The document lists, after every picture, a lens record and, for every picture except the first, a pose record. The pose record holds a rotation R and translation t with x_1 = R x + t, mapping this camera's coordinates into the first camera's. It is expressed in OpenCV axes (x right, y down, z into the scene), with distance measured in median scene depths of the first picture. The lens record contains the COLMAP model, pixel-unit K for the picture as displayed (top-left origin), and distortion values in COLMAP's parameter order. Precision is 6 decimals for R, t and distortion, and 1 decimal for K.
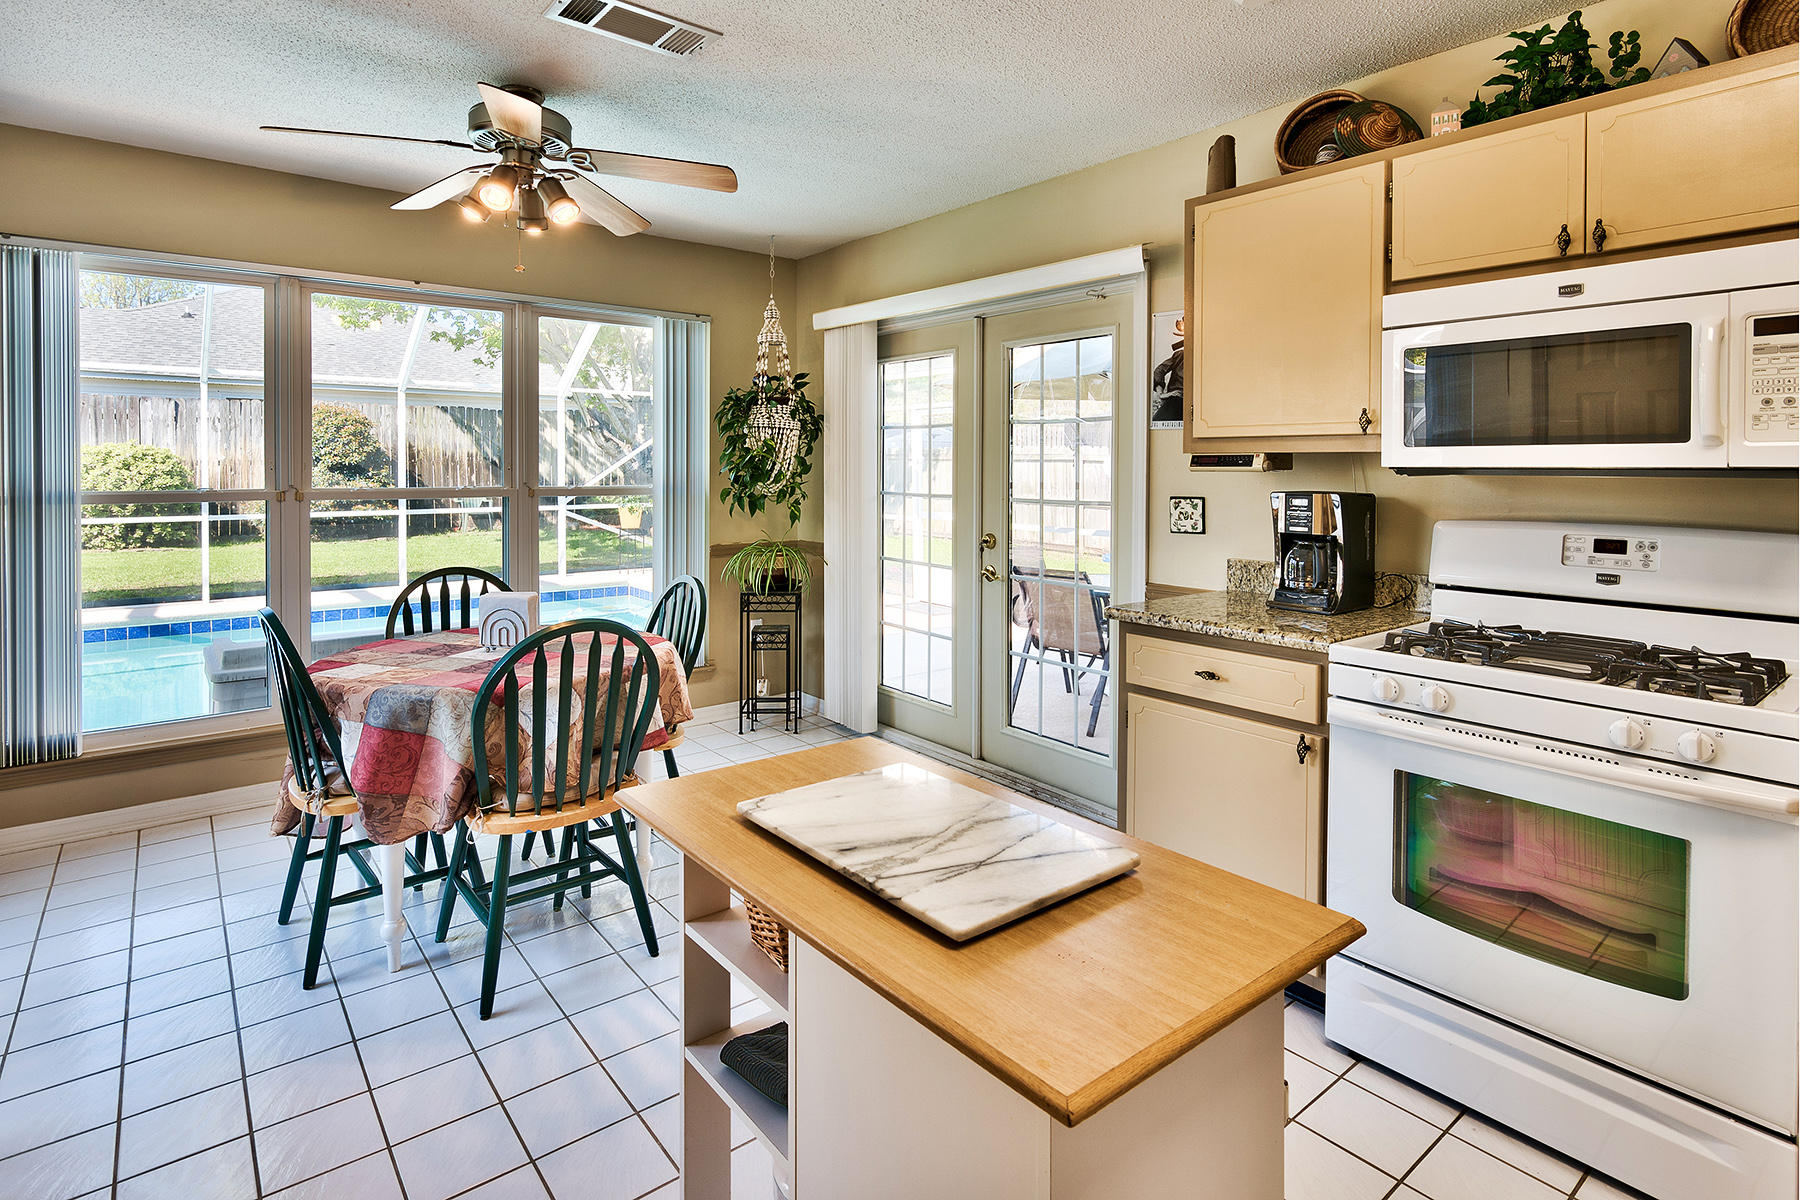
lens RADIAL K [[892.0, 0, 868.2], [0, 892.0, 612.8], [0, 0, 1]] dist [0.002380, -0.000215]
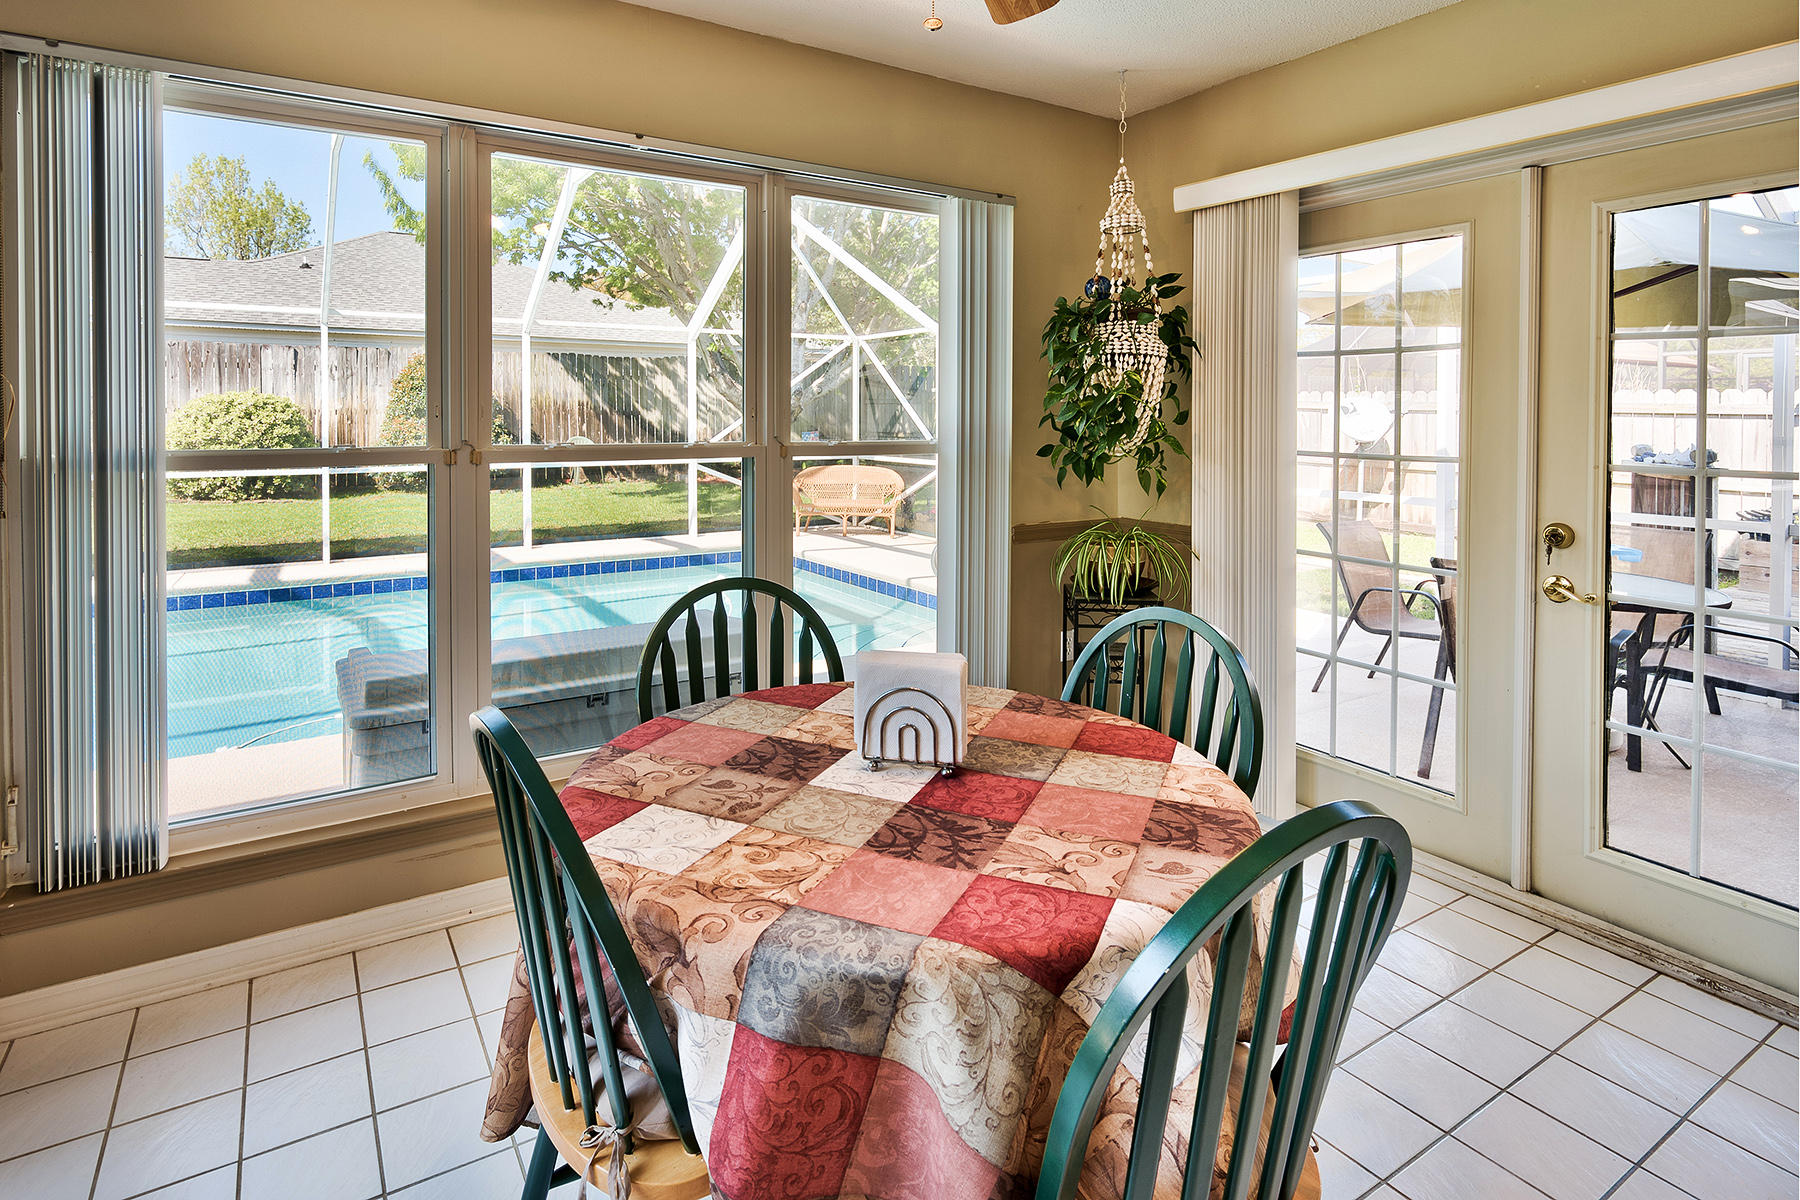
lens RADIAL K [[954.2, 0, 904.1], [0, 954.2, 599.9], [0, 0, 1]] dist [0.002215, -0.002340]
pose [[0.995657, 0.018376, -0.091262, -0.200941], [-0.015846, 0.999472, 0.028366, -0.039176], [0.091735, -0.026796, 0.995423, 0.253701]]
